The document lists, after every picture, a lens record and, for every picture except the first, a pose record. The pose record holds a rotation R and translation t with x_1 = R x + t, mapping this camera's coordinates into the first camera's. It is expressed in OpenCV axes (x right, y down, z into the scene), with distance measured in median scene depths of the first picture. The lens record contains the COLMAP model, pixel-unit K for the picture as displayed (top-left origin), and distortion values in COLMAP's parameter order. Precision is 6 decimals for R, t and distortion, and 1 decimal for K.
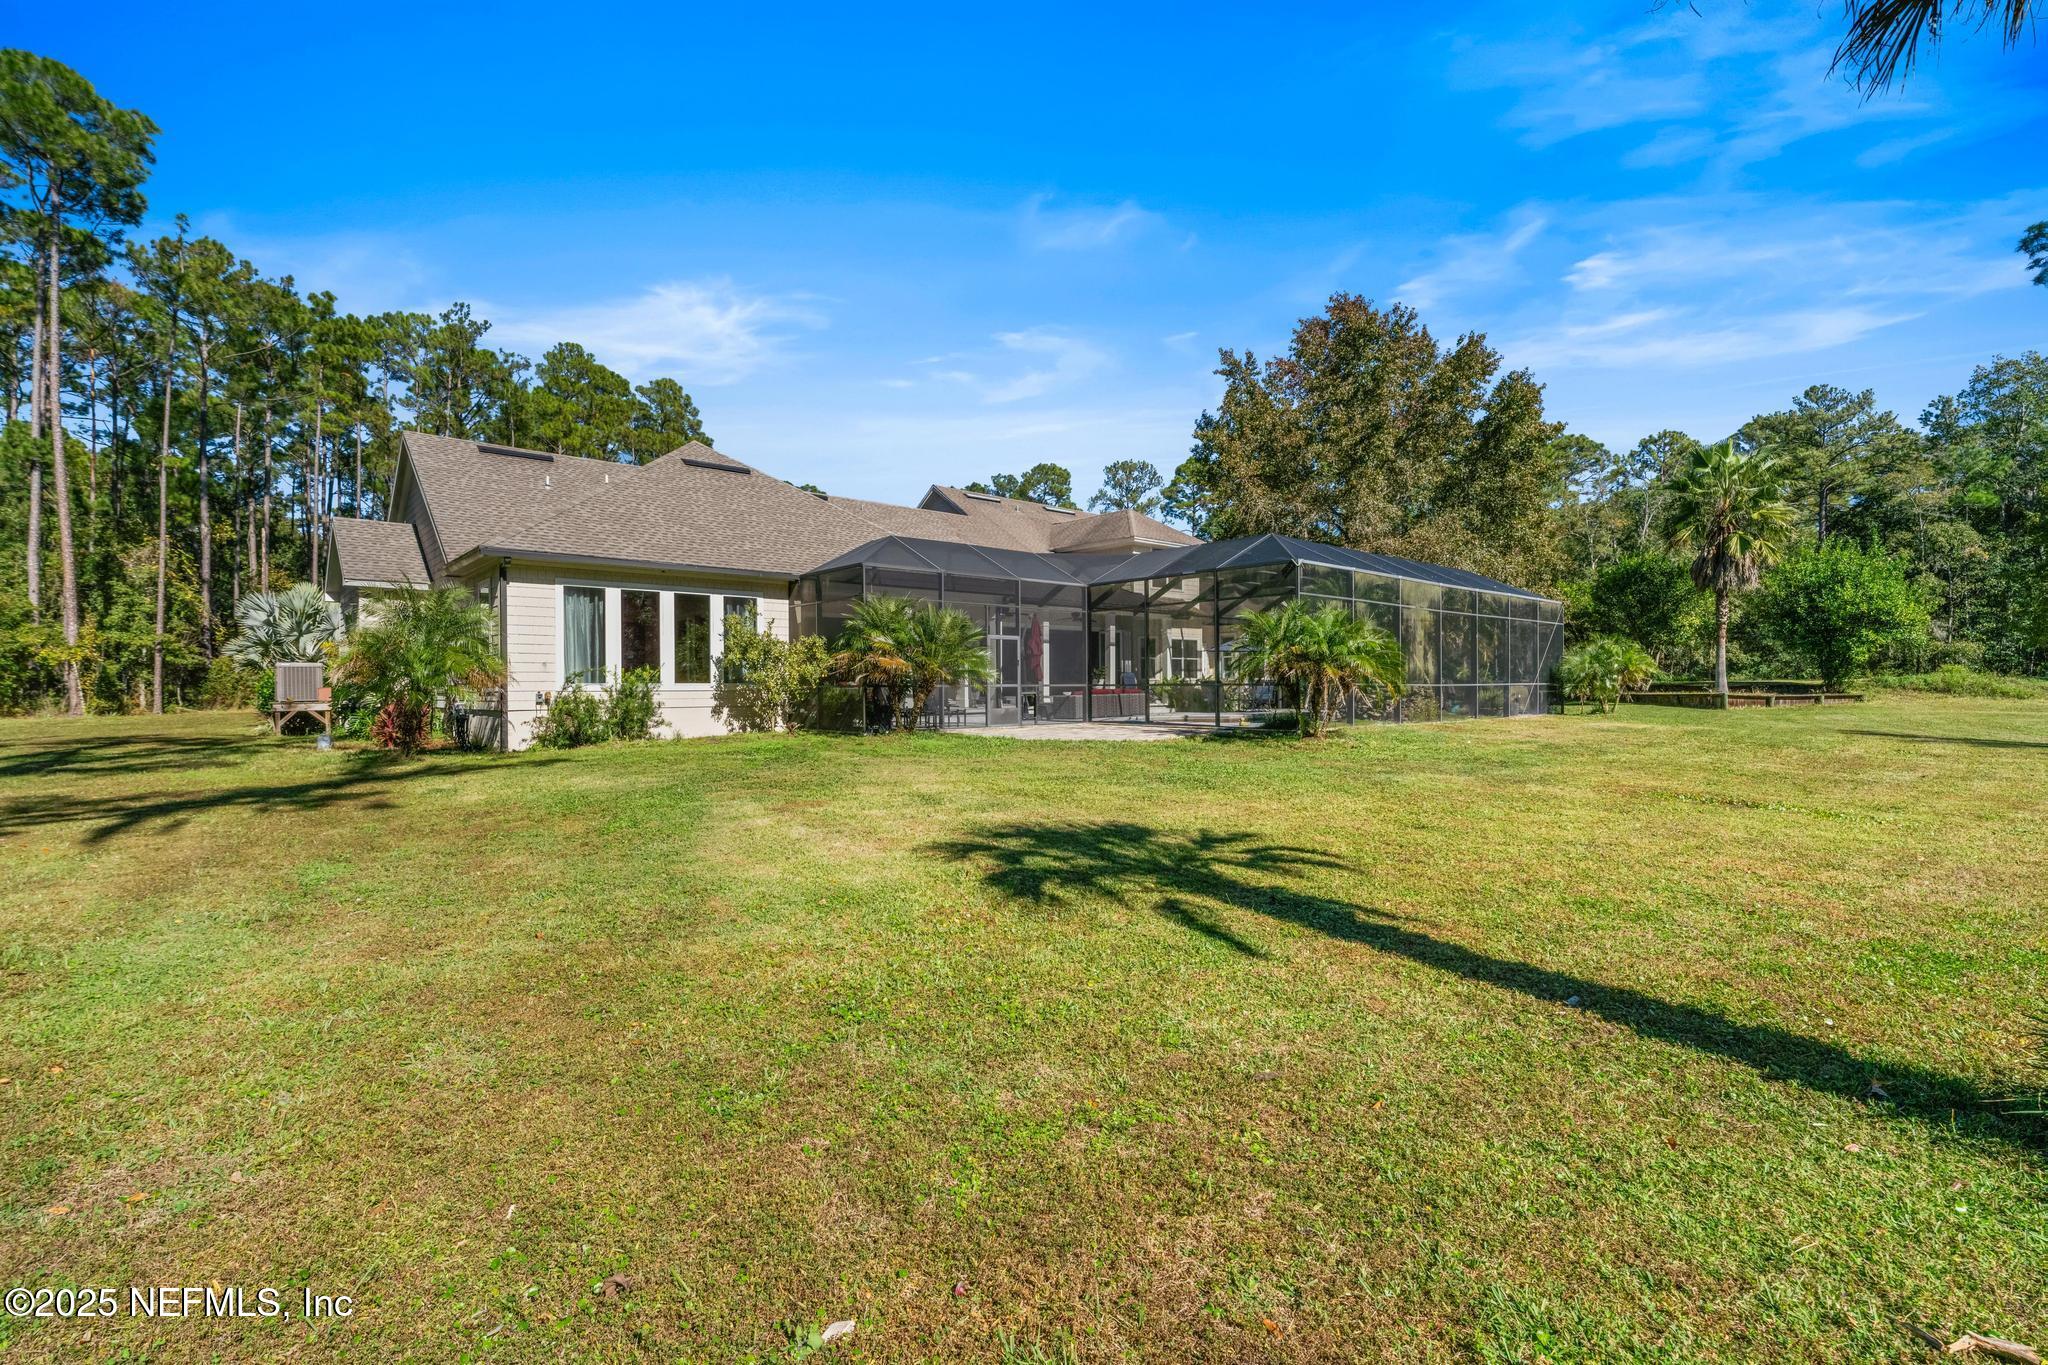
lens RADIAL K [[926.7, 0, 1025.6], [0, 926.7, 680.7], [0, 0, 1]] dist [0.003166, 0.000630]
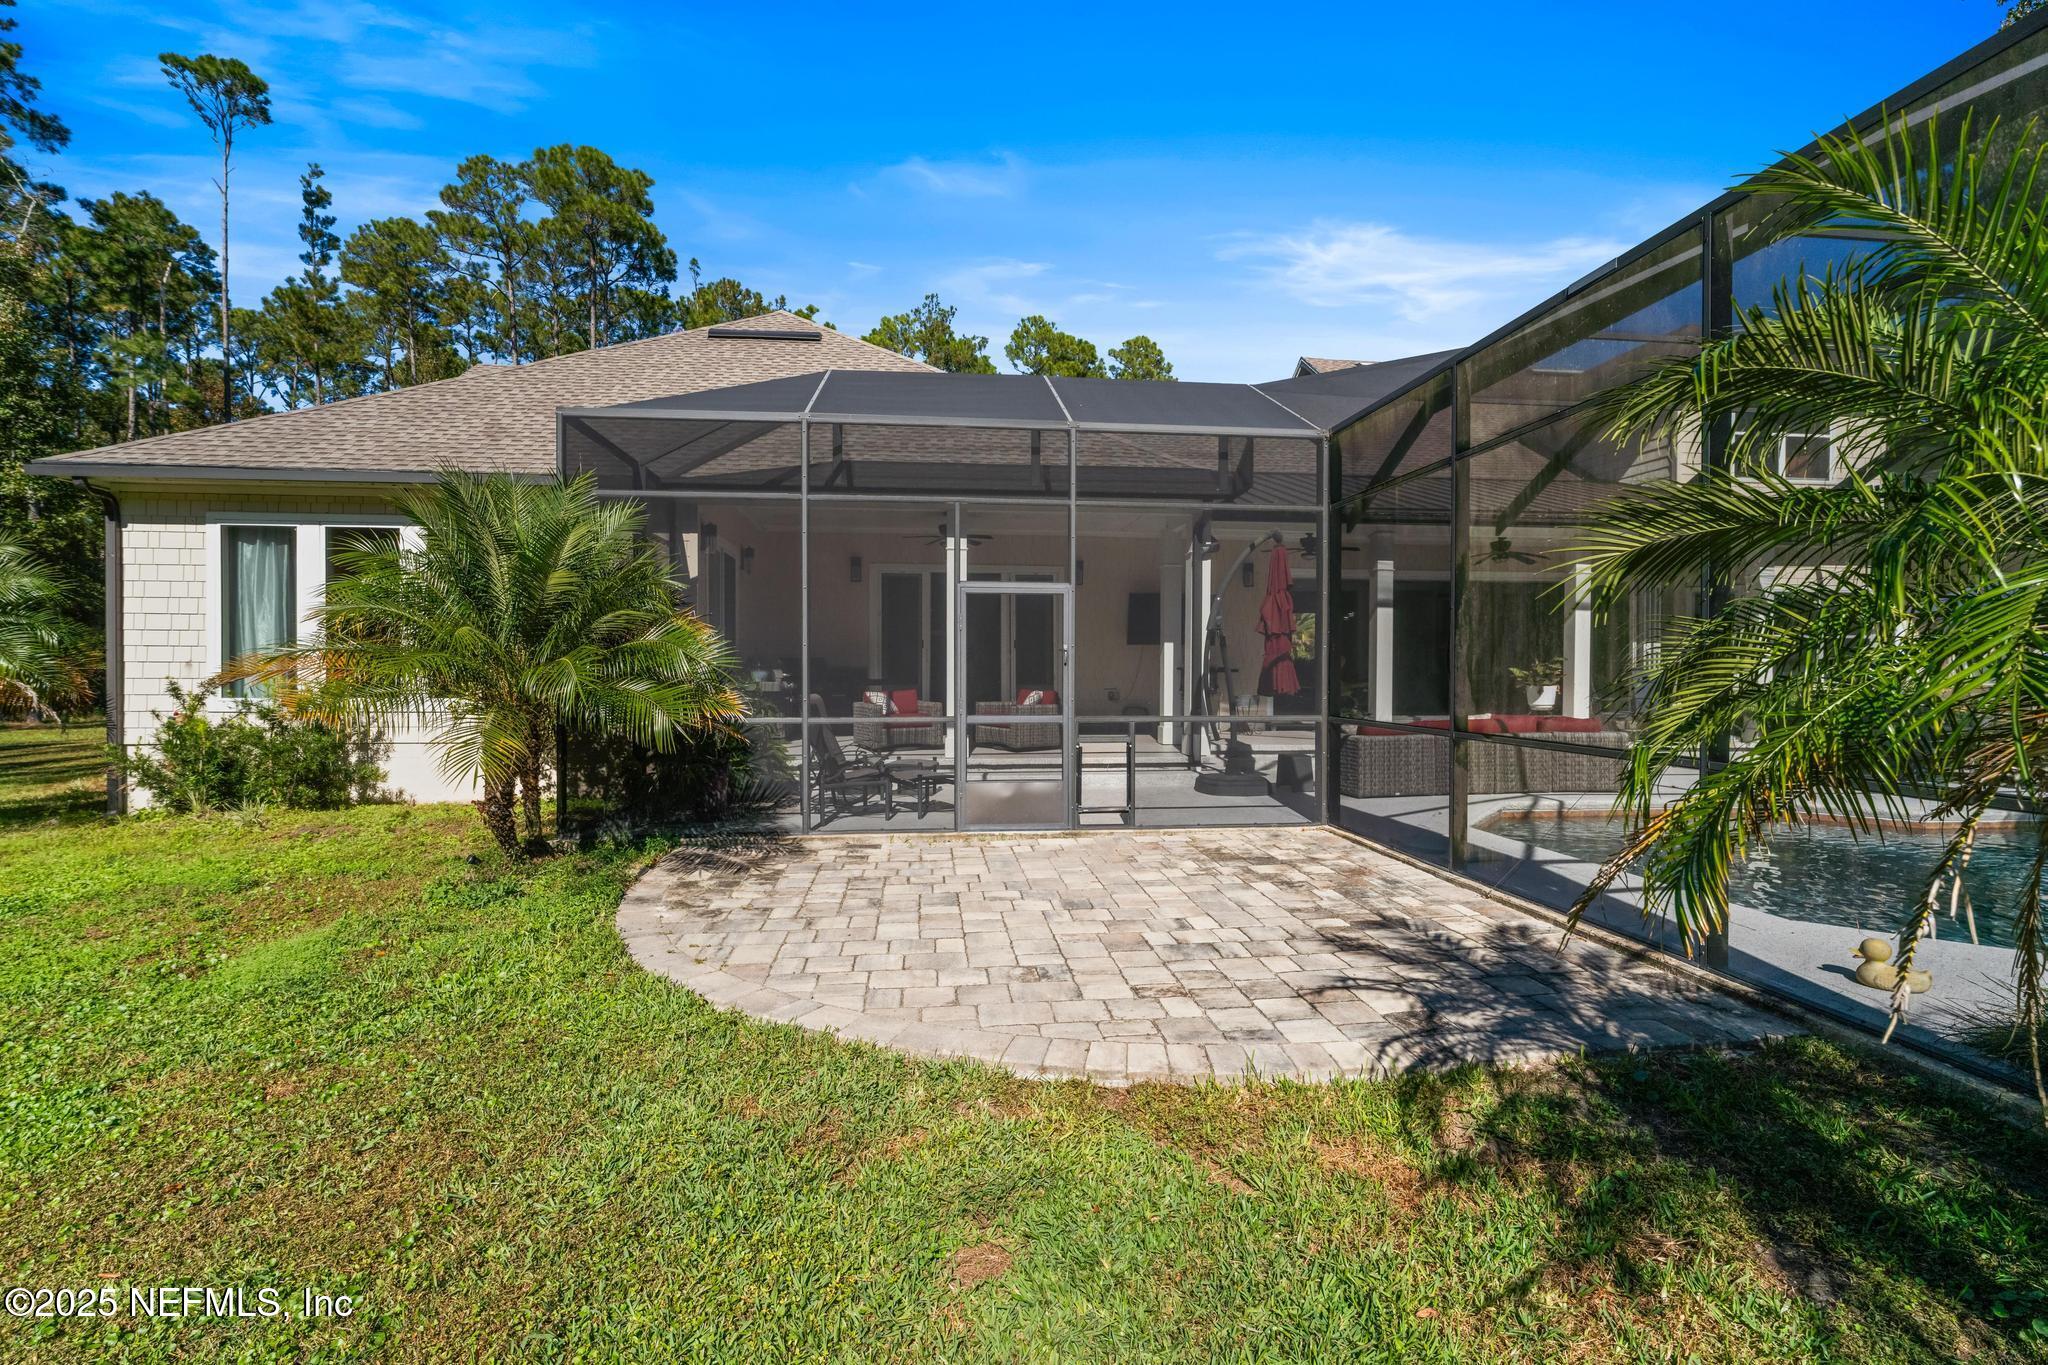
lens RADIAL K [[926.7, 0, 1032.1], [0, 926.7, 678.8], [0, 0, 1]] dist [0.003166, 0.000630]
pose [[0.811060, 0.008916, -0.584895, 0.142043], [-0.002196, 0.999923, 0.012197, -0.010867], [0.584959, -0.008608, 0.811017, 0.509817]]
